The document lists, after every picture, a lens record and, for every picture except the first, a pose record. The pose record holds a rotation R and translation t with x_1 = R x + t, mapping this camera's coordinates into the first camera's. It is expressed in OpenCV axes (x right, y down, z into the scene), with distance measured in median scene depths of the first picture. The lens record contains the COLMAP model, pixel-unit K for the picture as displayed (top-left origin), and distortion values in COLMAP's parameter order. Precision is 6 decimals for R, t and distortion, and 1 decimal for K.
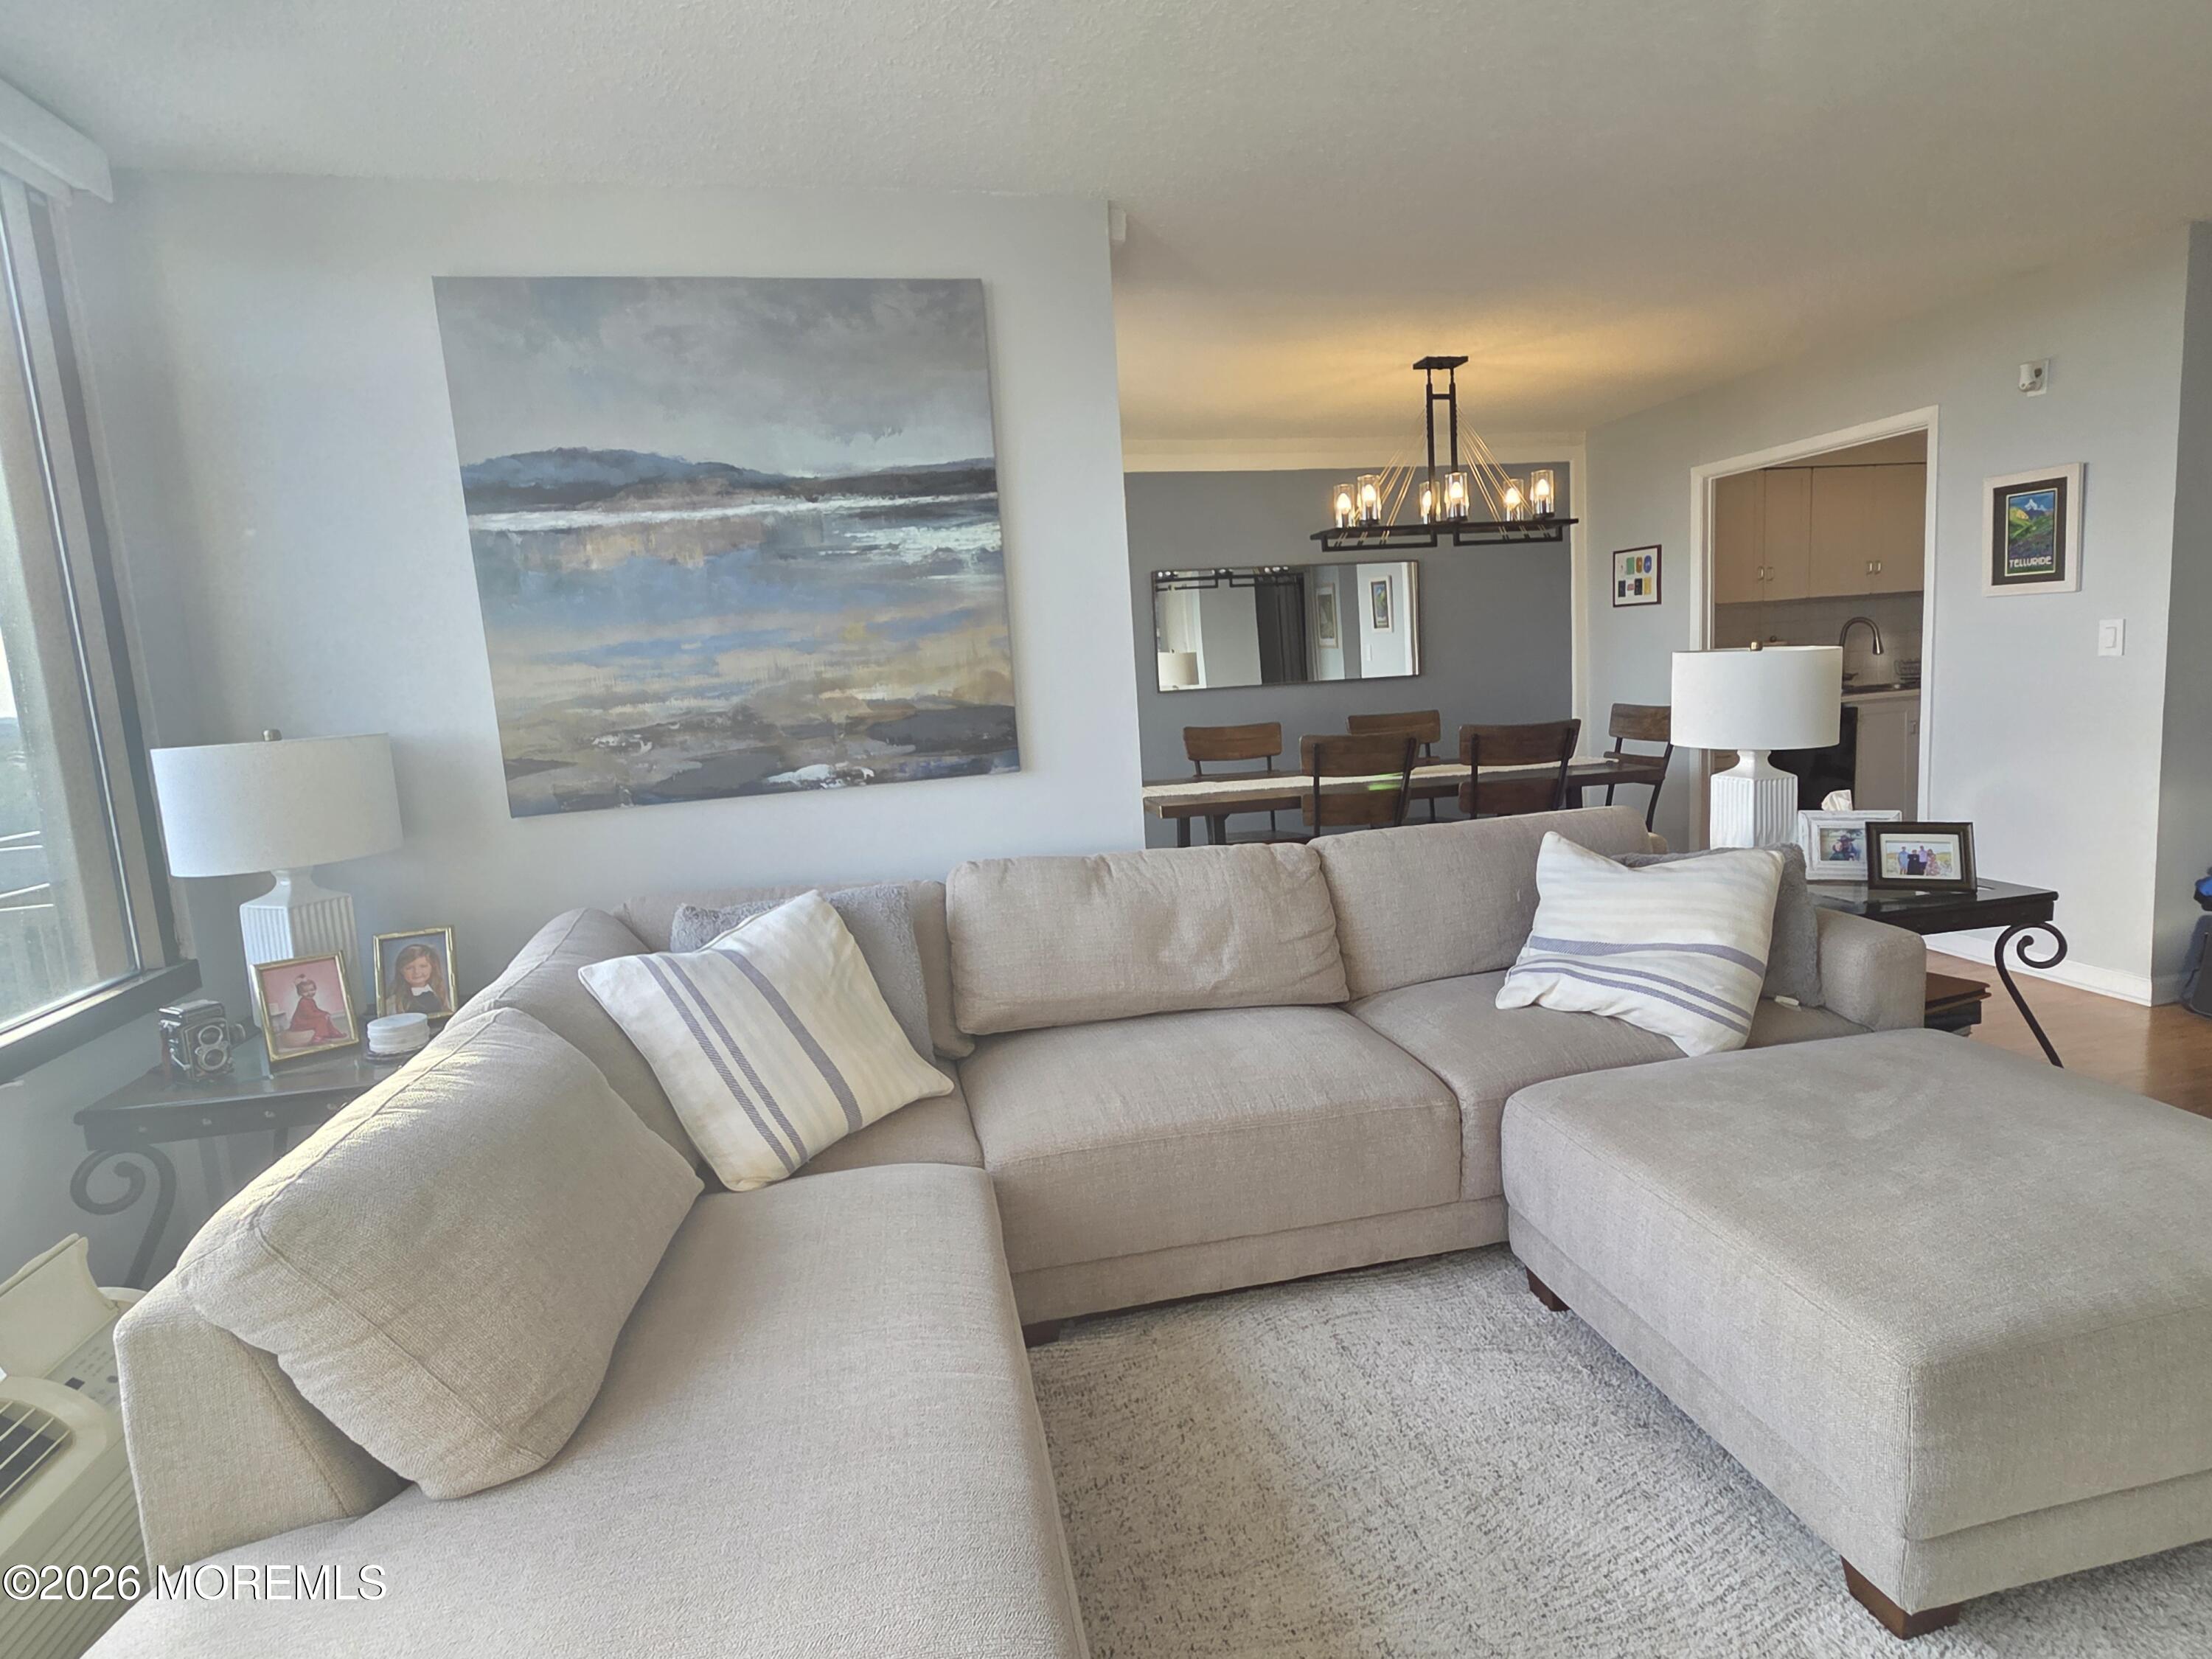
lens RADIAL K [[1157.4, 0, 1111.4], [0, 1157.4, 815.8], [0, 0, 1]] dist [0.003086, -0.000058]
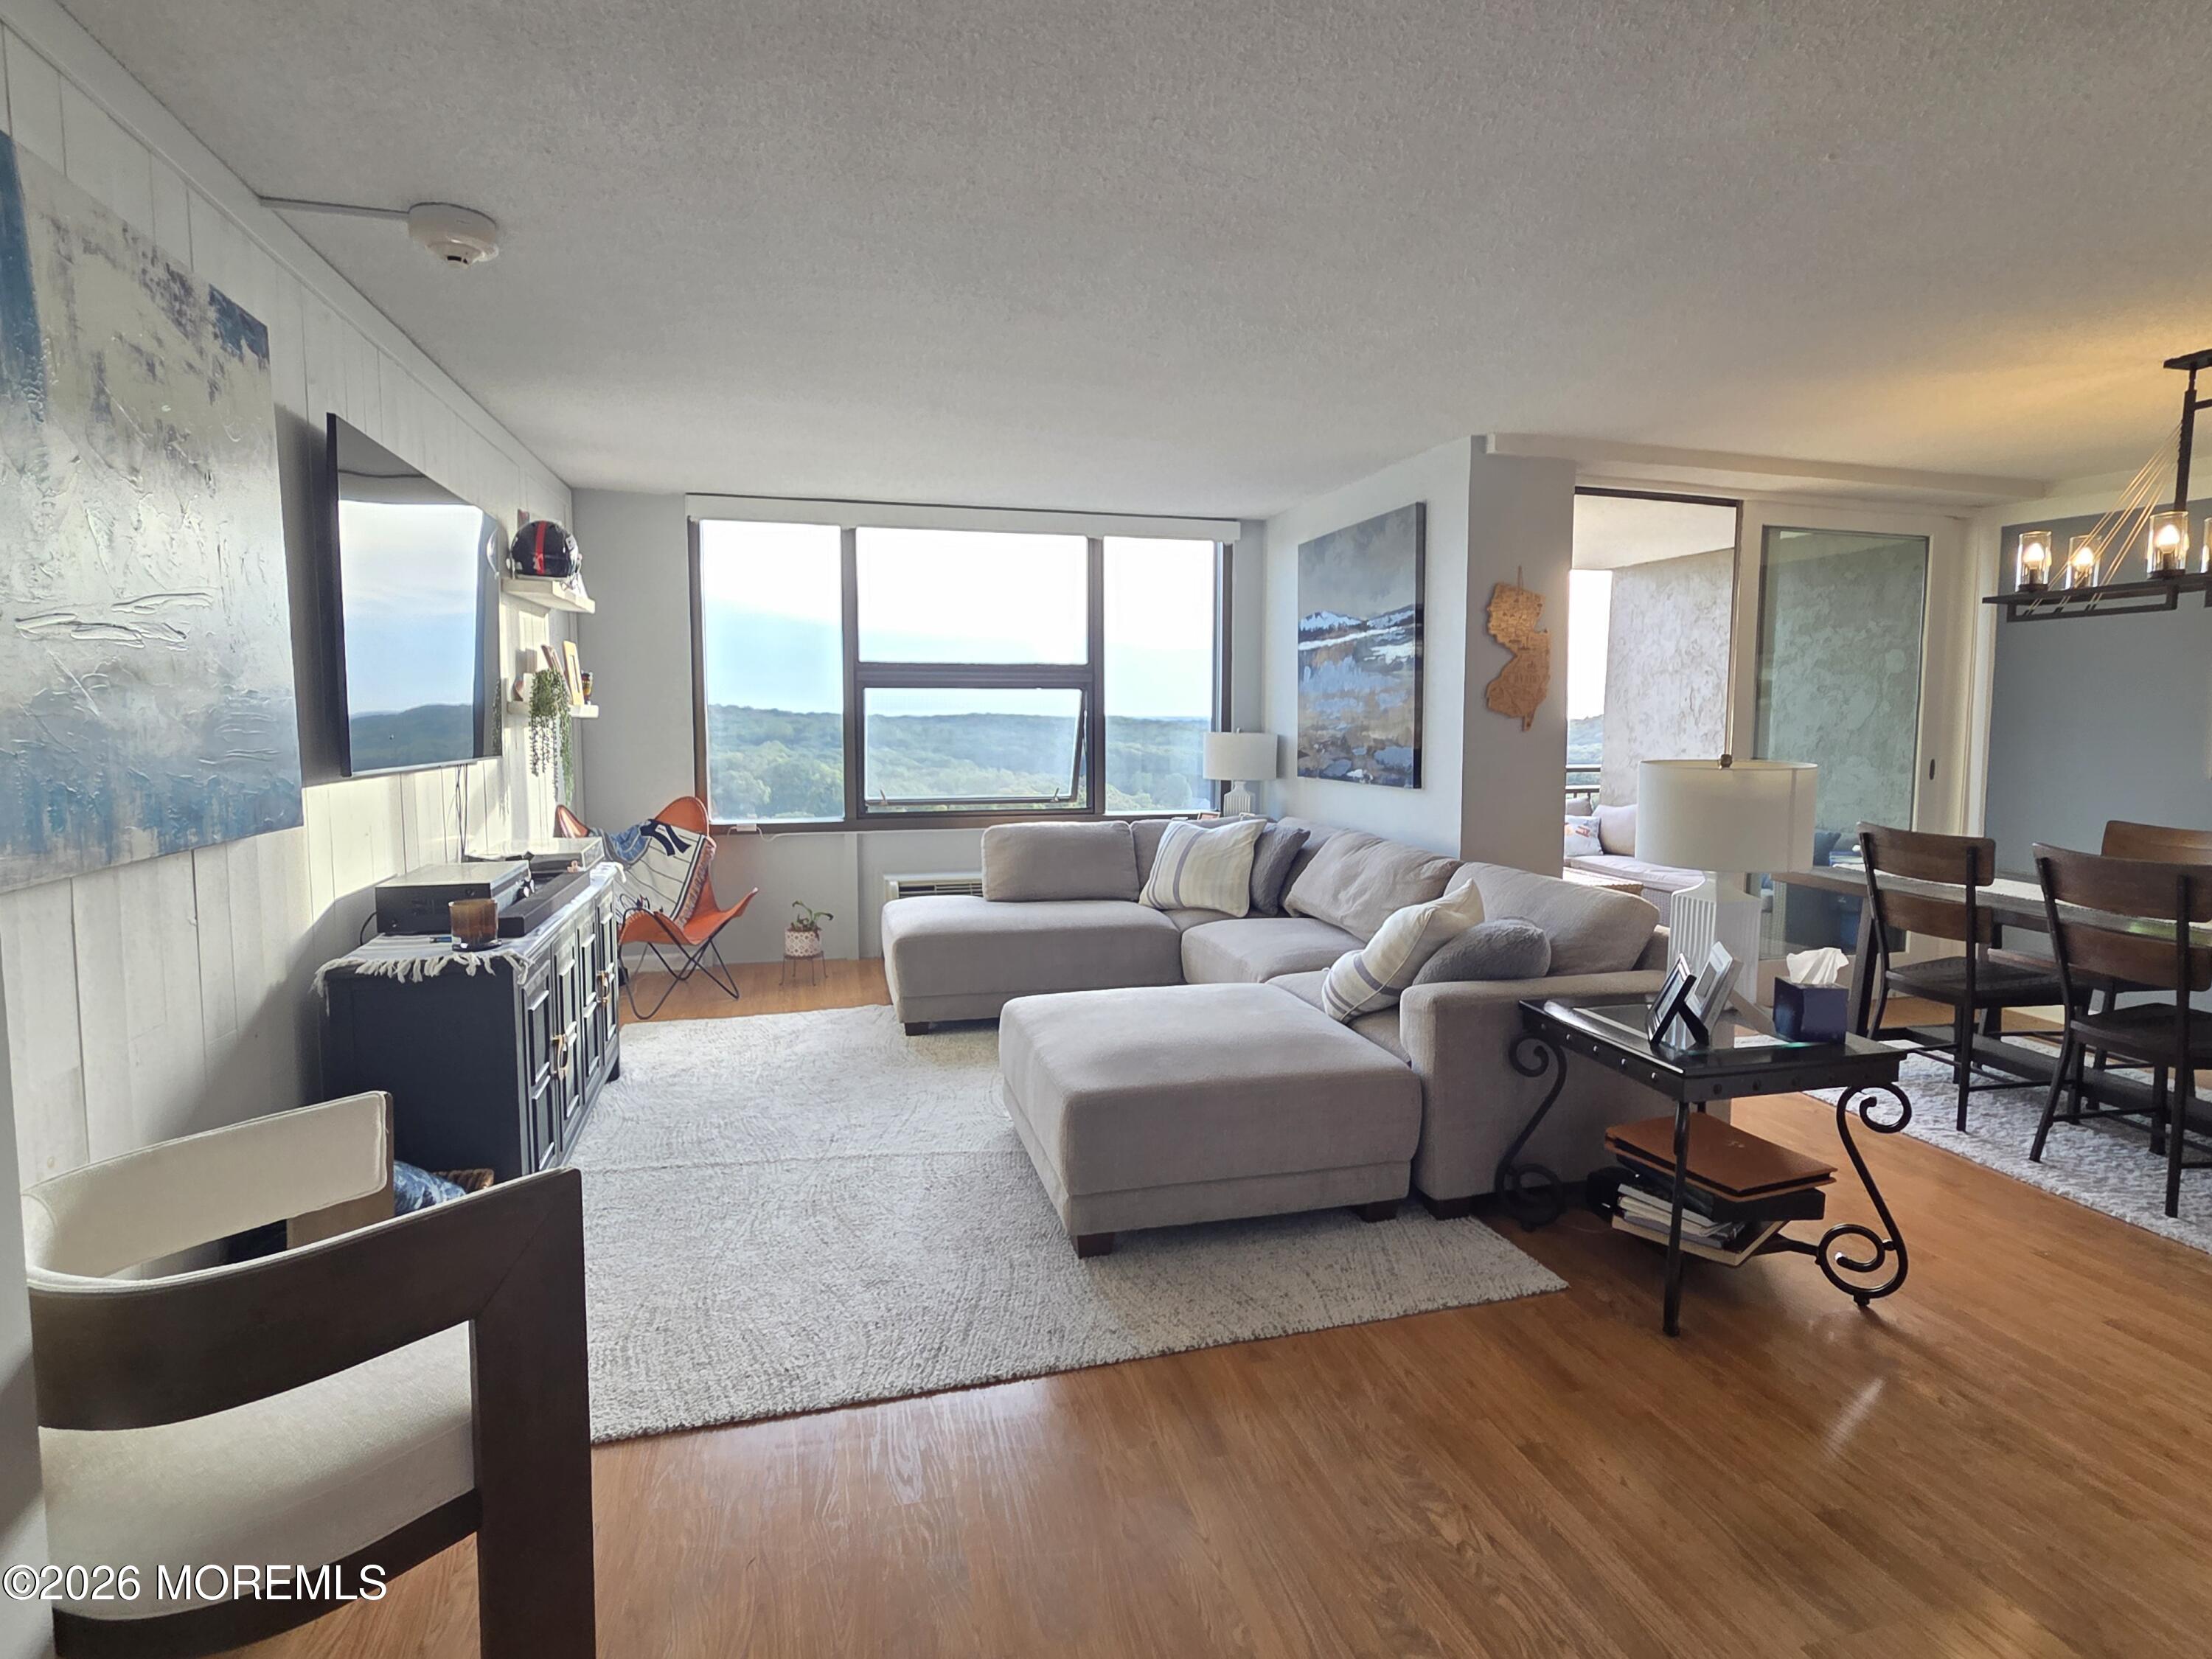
lens RADIAL K [[1157.4, 0, 1111.4], [0, 1157.4, 815.8], [0, 0, 1]] dist [0.003086, -0.000058]
pose [[0.034868, 0.150465, -0.988000, 1.594285], [-0.141951, 0.979324, 0.144134, -0.183622], [0.989259, 0.135222, 0.055506, 0.499985]]
